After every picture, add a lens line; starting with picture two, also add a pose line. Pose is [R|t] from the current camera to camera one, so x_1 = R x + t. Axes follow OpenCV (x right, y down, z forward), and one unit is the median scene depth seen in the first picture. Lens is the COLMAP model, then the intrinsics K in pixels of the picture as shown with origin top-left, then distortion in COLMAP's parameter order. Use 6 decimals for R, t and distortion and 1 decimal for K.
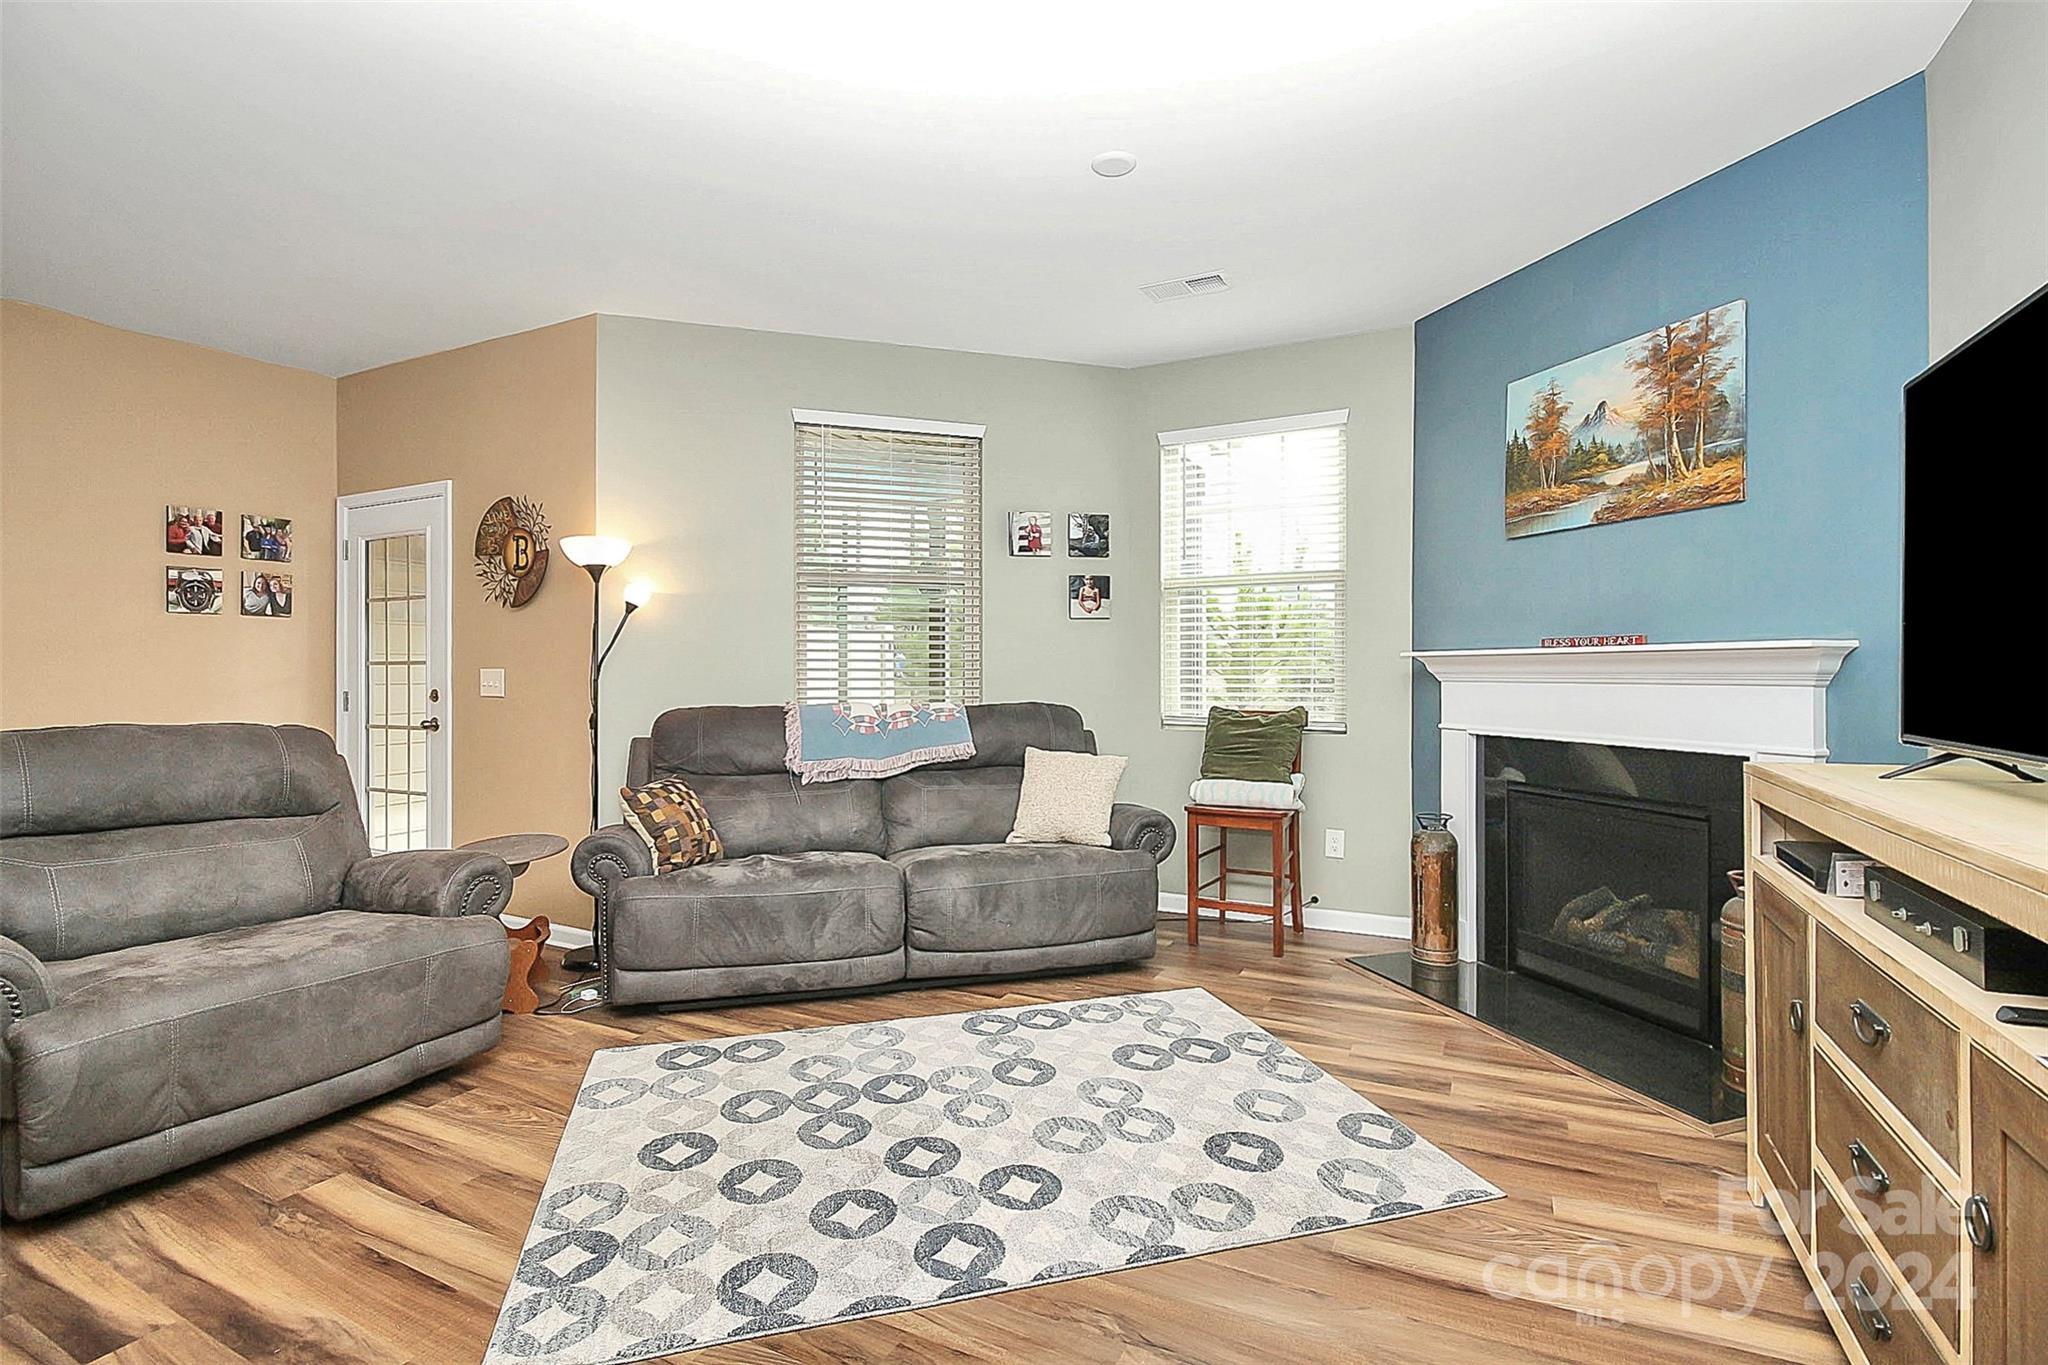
lens RADIAL K [[956.0, 0, 1019.3], [0, 956.0, 666.9], [0, 0, 1]] dist [0.002493, -0.011514]
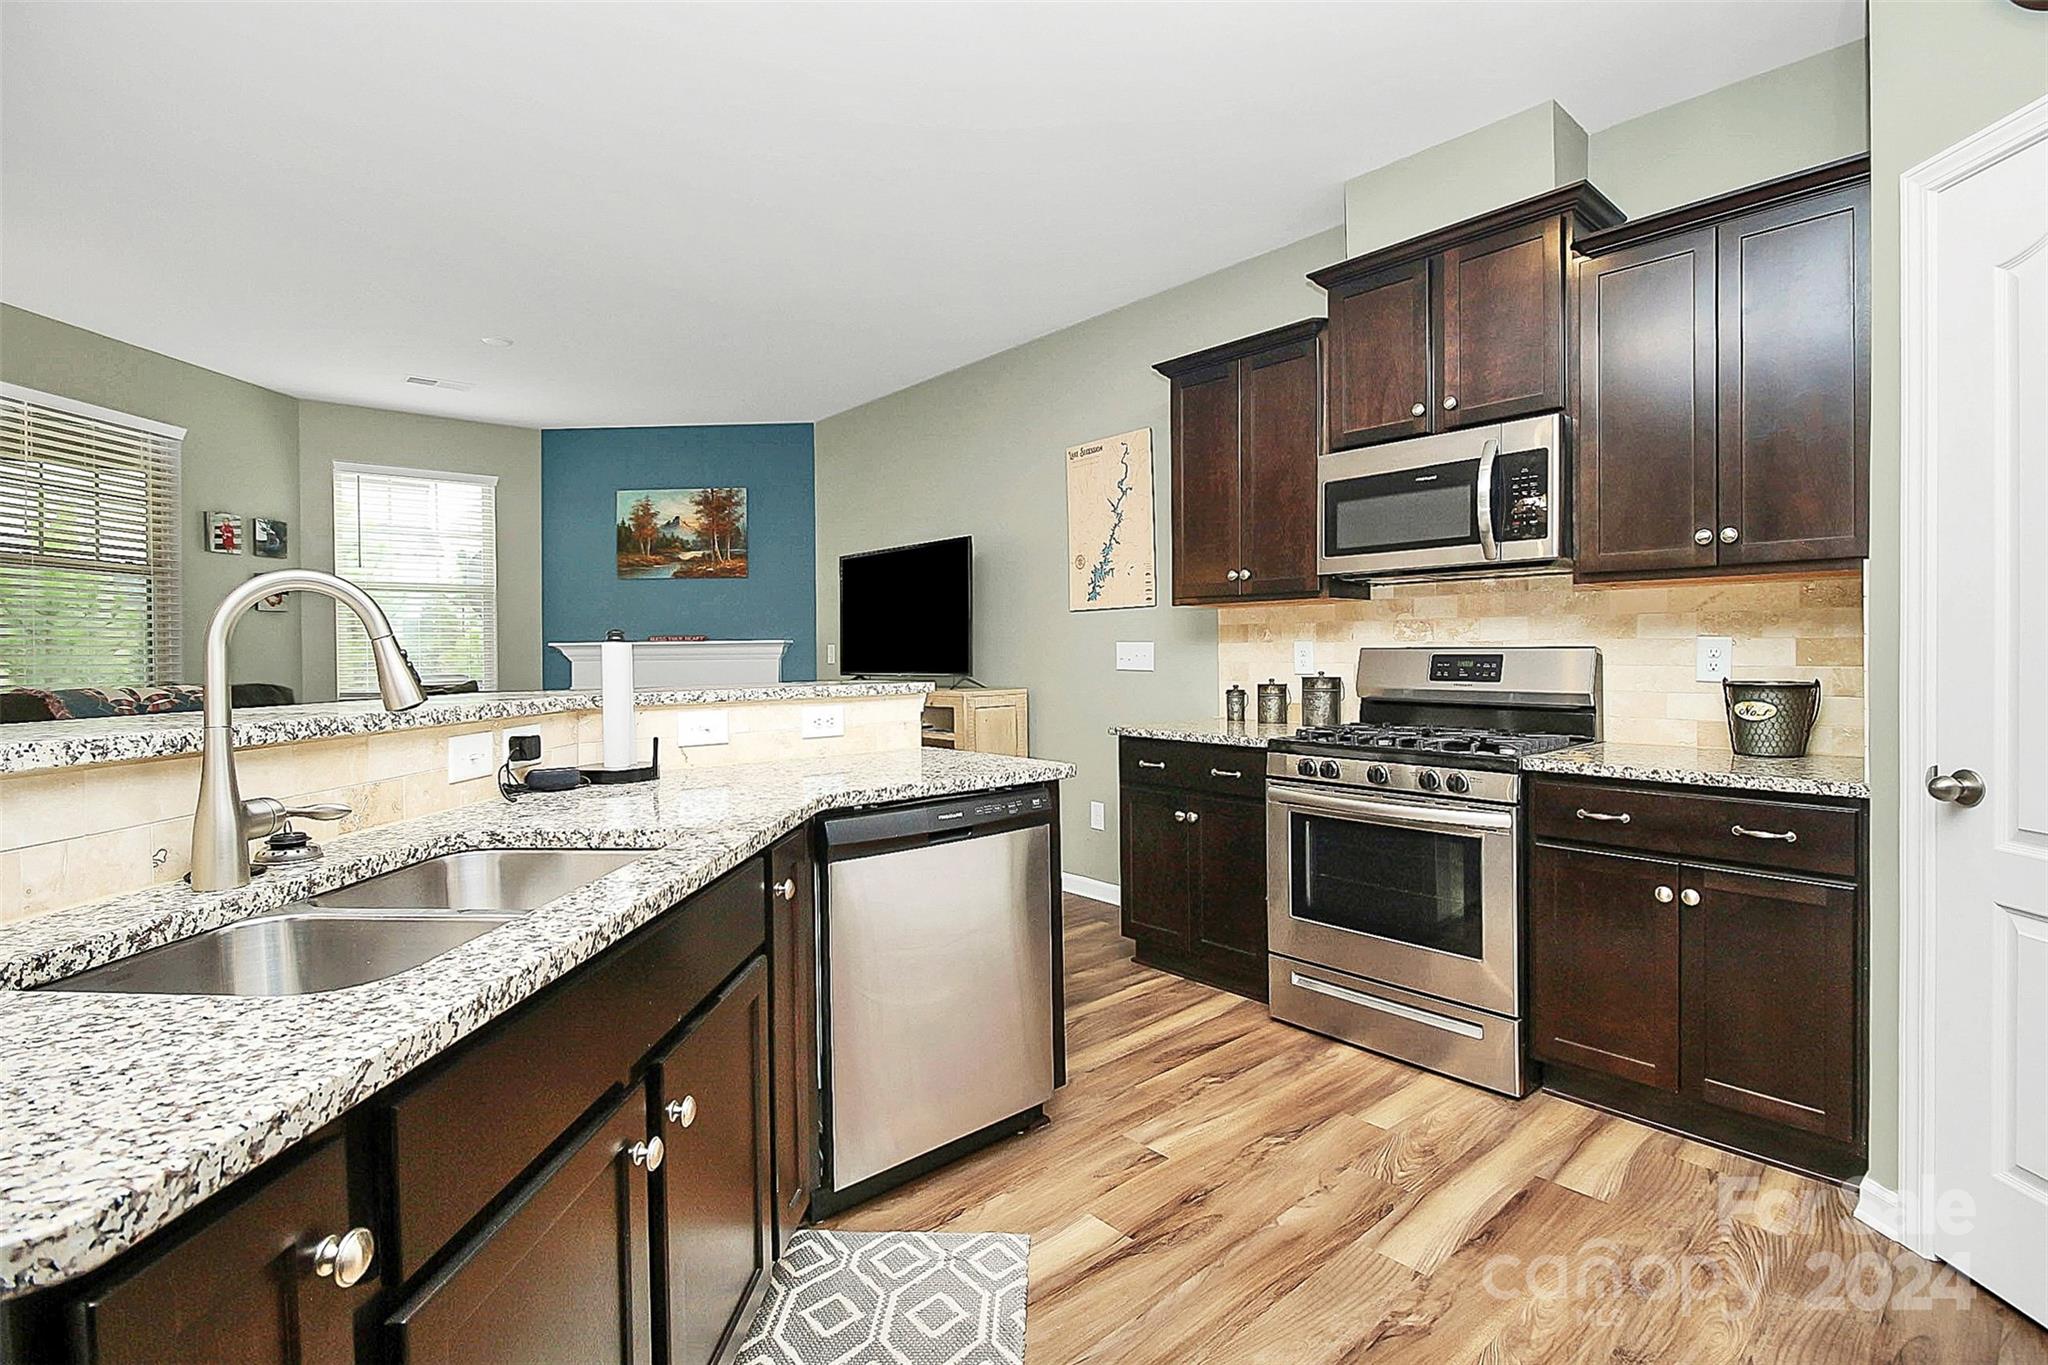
lens RADIAL K [[952.5, 0, 1018.6], [0, 952.5, 656.6], [0, 0, 1]] dist [-0.000780, -0.013419]
pose [[0.365813, -0.004957, 0.930675, -0.975462], [0.005734, 0.999979, 0.003073, 0.008026], [-0.930671, 0.004212, 0.365834, -0.371212]]
